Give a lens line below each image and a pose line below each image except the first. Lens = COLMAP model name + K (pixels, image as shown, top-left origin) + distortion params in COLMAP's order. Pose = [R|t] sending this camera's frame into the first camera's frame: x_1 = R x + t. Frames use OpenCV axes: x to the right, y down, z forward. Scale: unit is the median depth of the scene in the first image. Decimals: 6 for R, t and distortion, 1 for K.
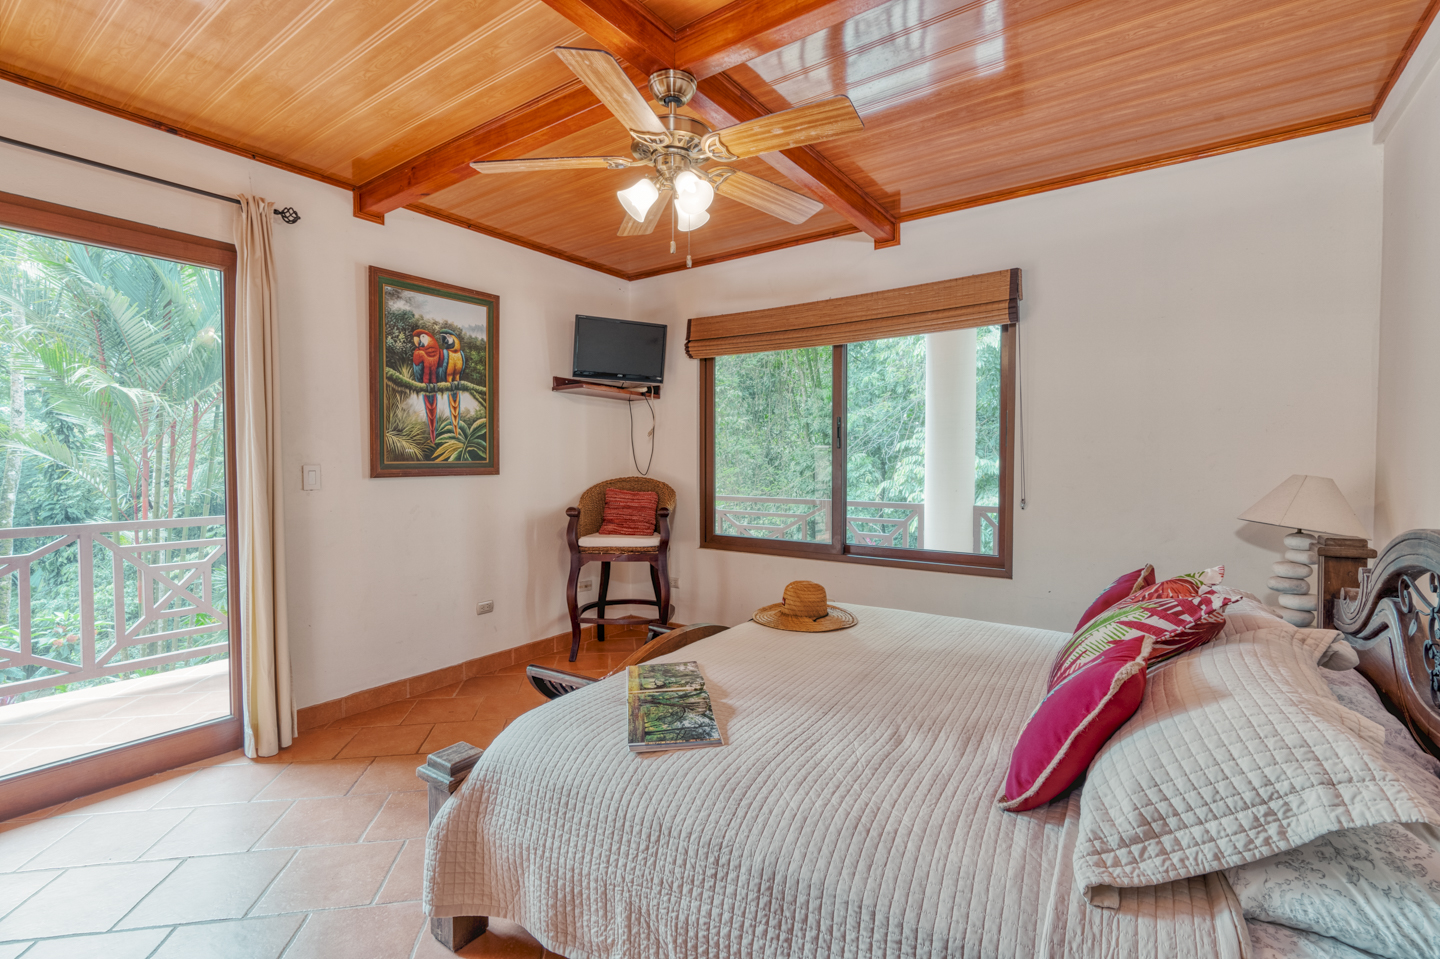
lens RADIAL K [[648.4, 0, 720.0], [0, 648.4, 479.5], [0, 0, 1]] dist [0.000594, 0.000107]
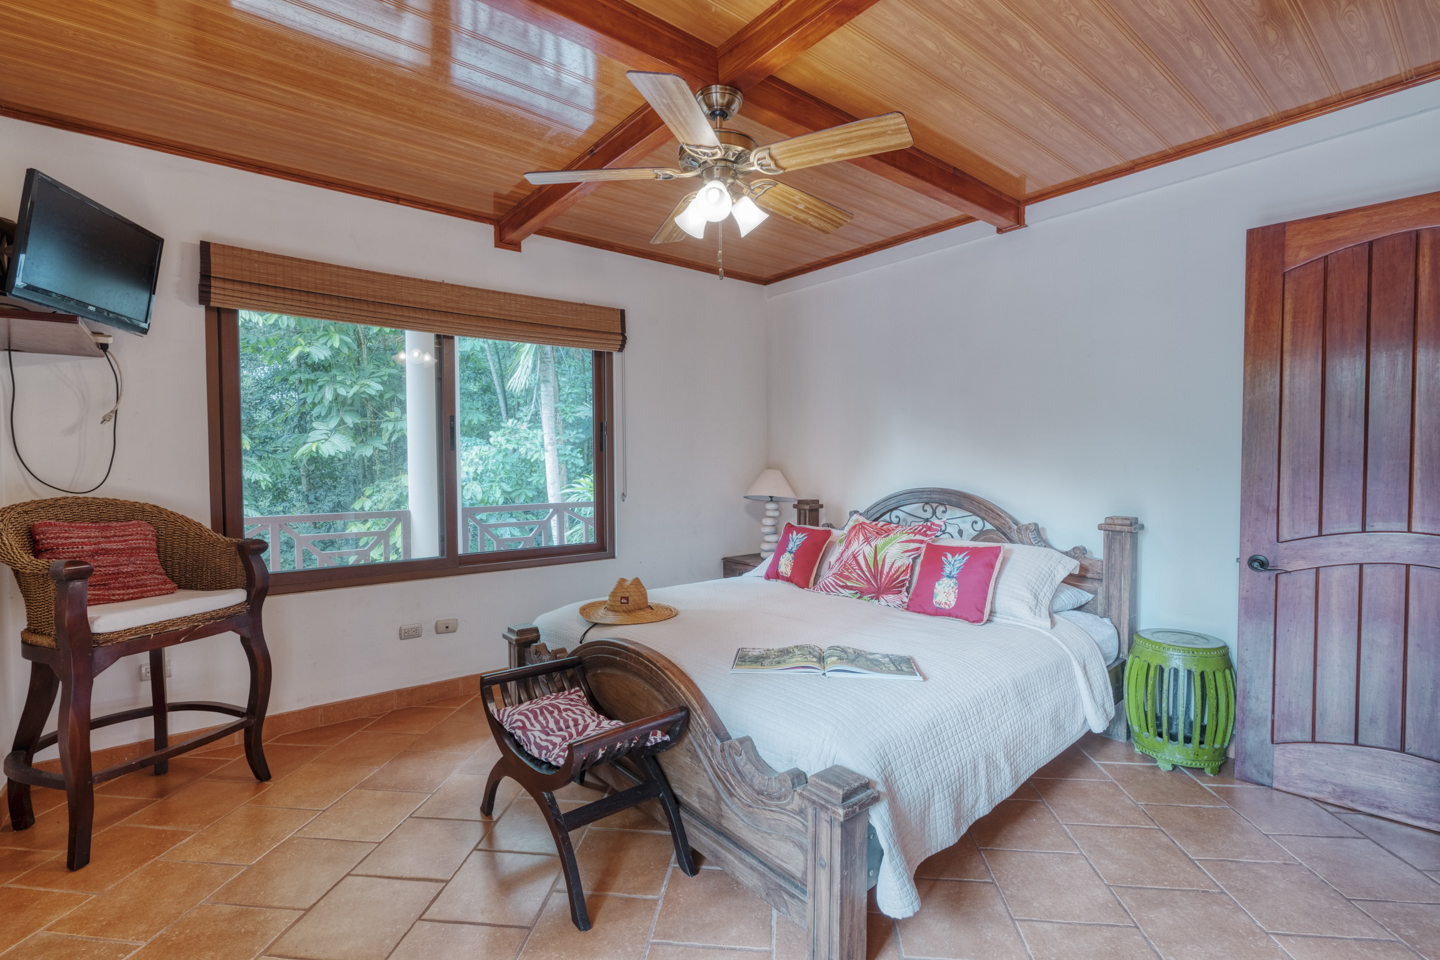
lens RADIAL K [[648.4, 0, 720.0], [0, 648.4, 480.0], [0, 0, 1]] dist [0.000594, 0.000107]
pose [[0.267725, -0.032369, 0.962951, -0.659066], [0.029943, 0.999232, 0.025264, -0.020369], [-0.963030, 0.022070, 0.268489, 0.438909]]
